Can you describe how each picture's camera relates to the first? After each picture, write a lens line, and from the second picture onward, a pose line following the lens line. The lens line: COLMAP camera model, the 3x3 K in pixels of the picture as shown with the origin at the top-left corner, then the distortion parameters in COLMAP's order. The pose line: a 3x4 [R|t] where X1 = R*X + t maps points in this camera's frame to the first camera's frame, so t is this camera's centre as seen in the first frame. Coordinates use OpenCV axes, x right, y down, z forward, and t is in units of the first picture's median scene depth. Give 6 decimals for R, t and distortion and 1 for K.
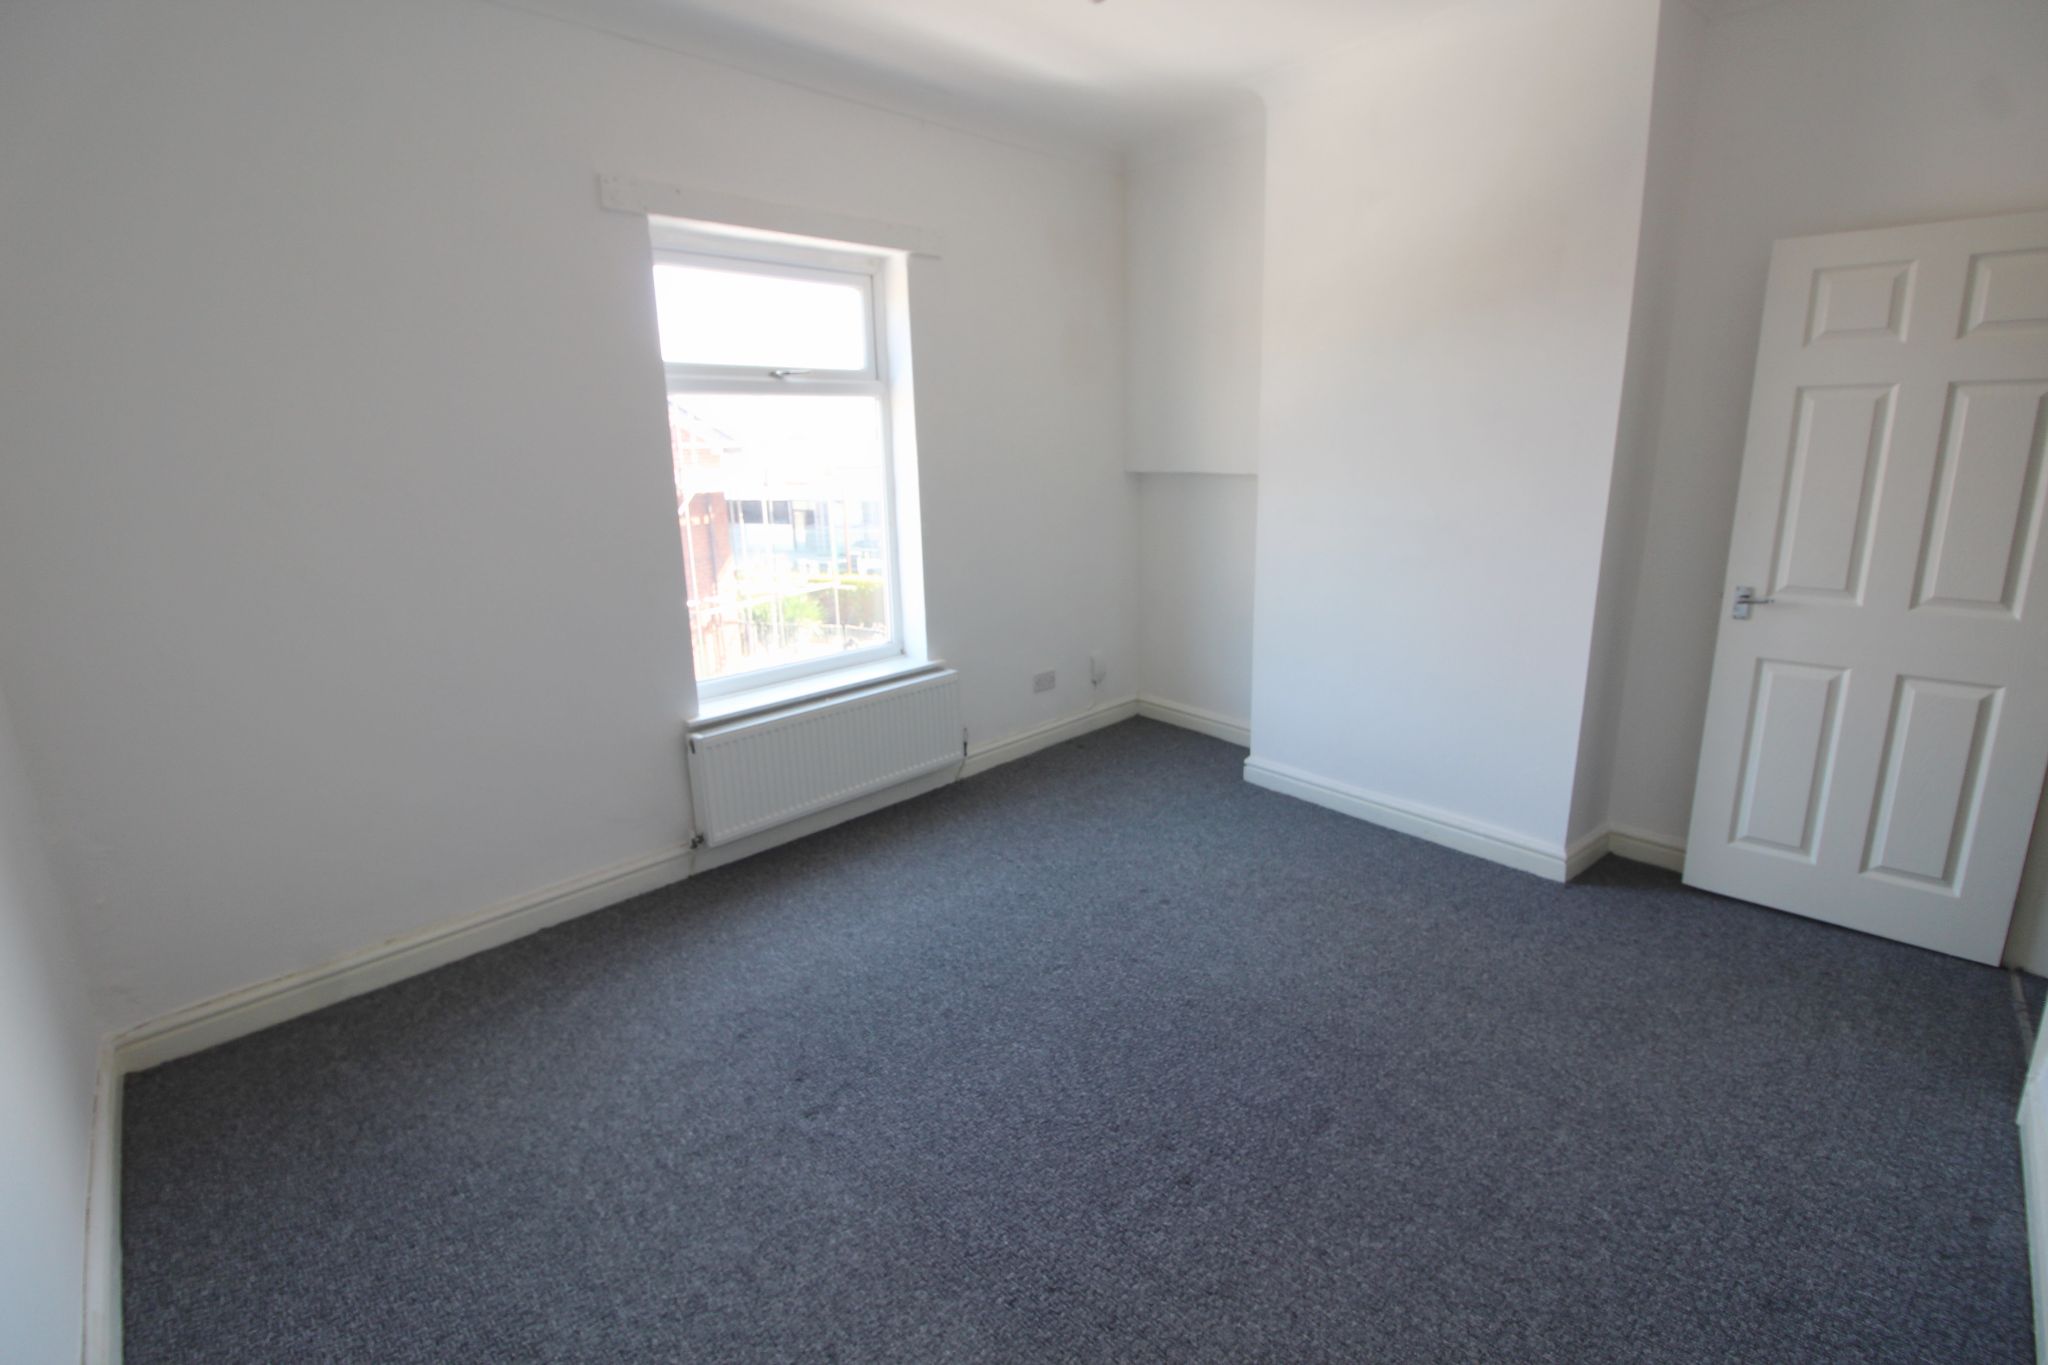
lens RADIAL K [[954.0, 0, 1019.1], [0, 954.0, 664.2], [0, 0, 1]] dist [-0.001120, -0.008792]
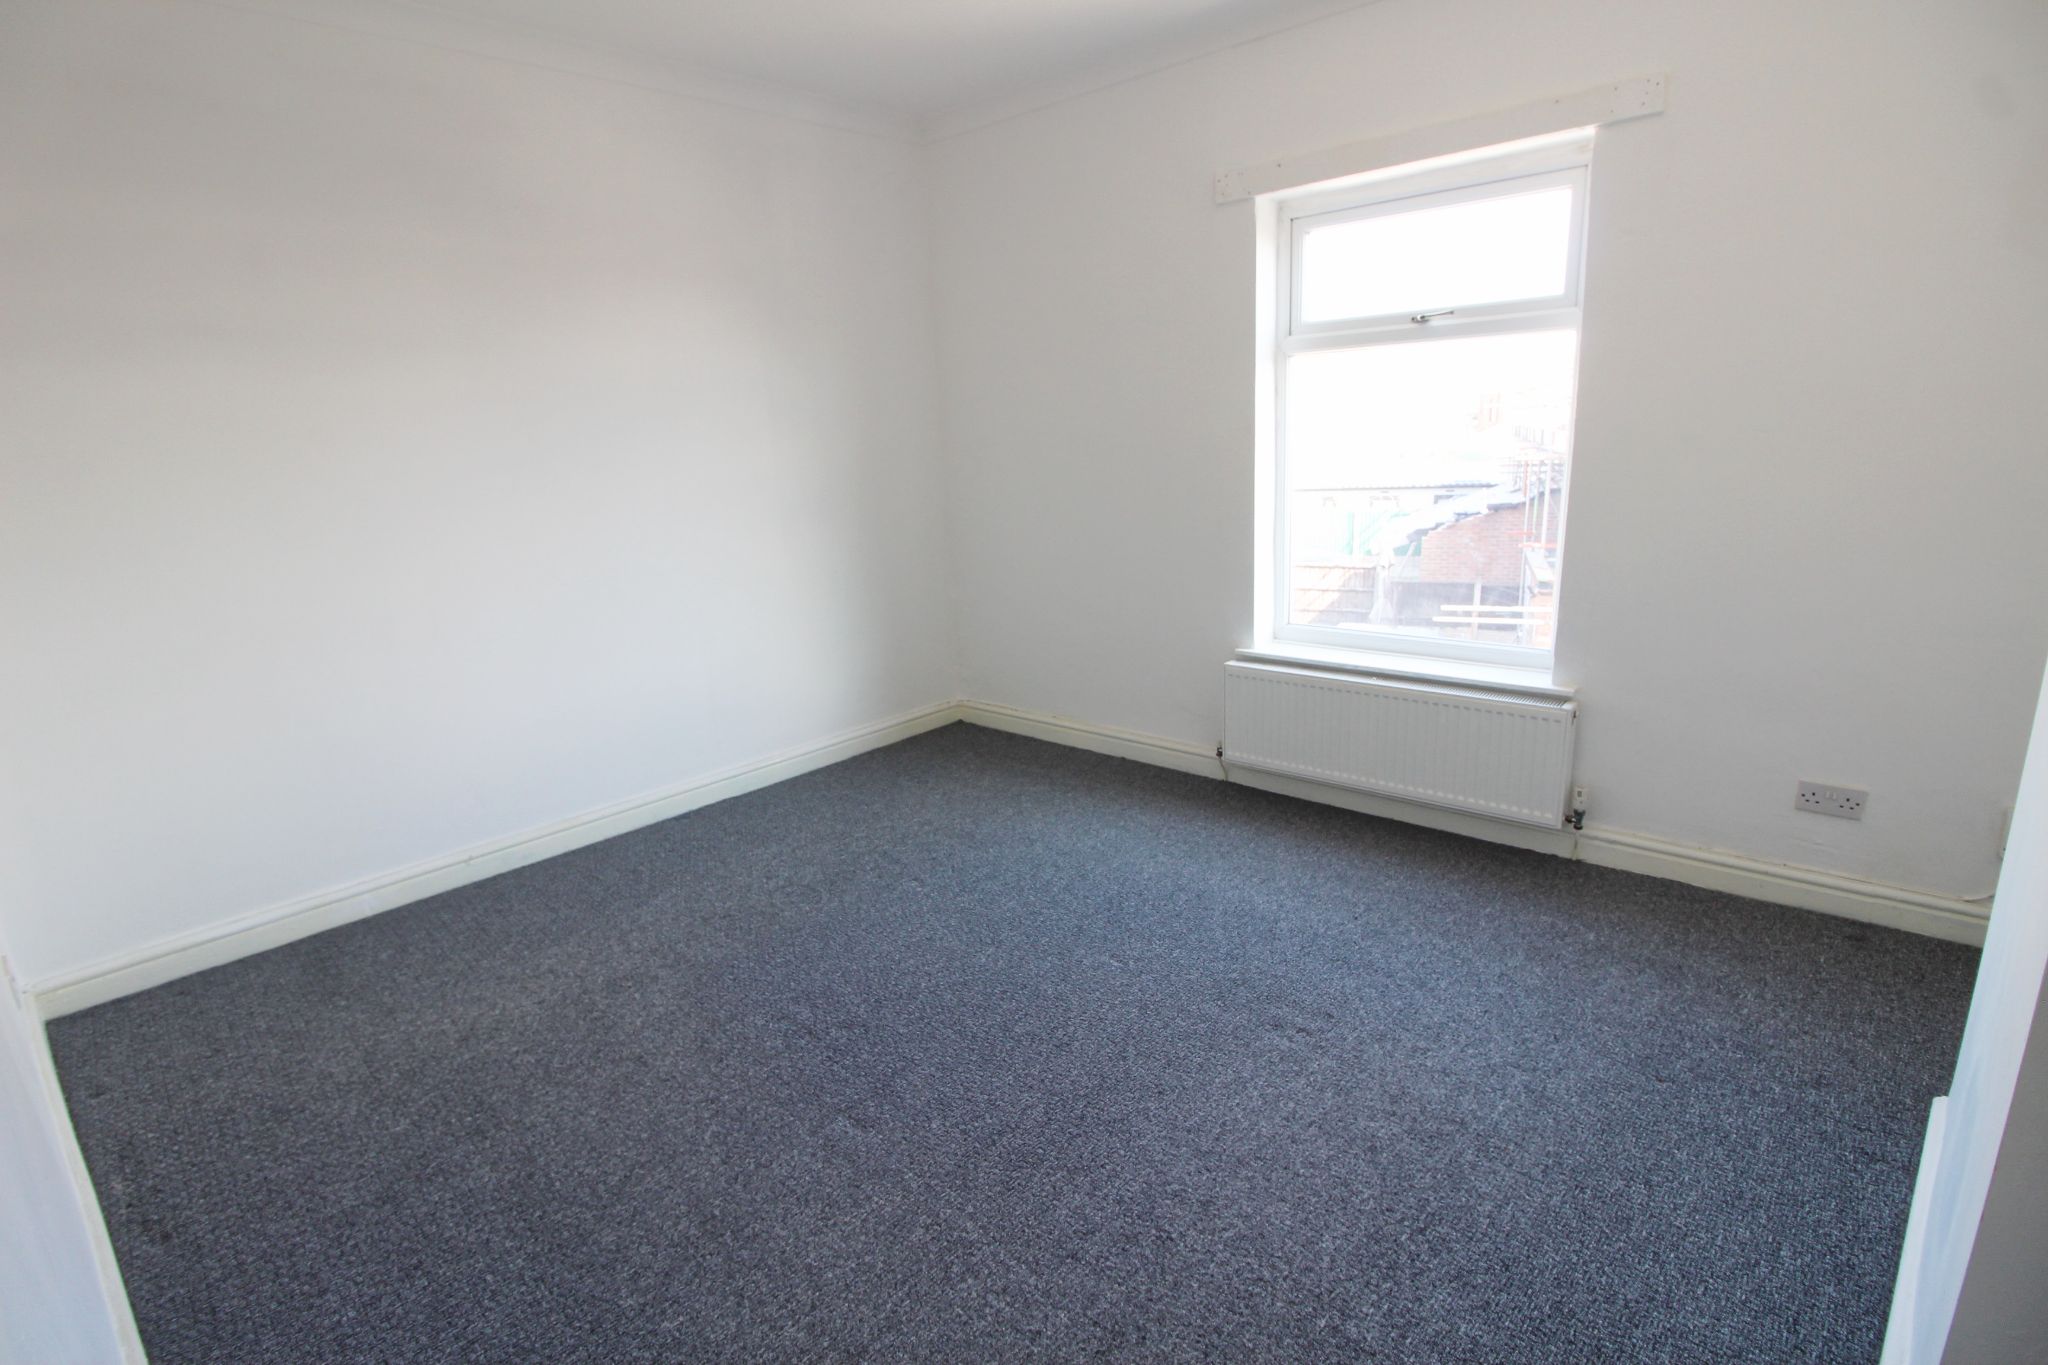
lens RADIAL K [[975.4, 0, 1023.8], [0, 975.4, 655.3], [0, 0, 1]] dist [0.000526, 0.000006]
pose [[0.054392, 0.249791, -0.966771, 0.831373], [-0.184731, 0.954008, 0.236100, -0.173755], [0.981283, 0.165750, 0.098035, 0.695445]]
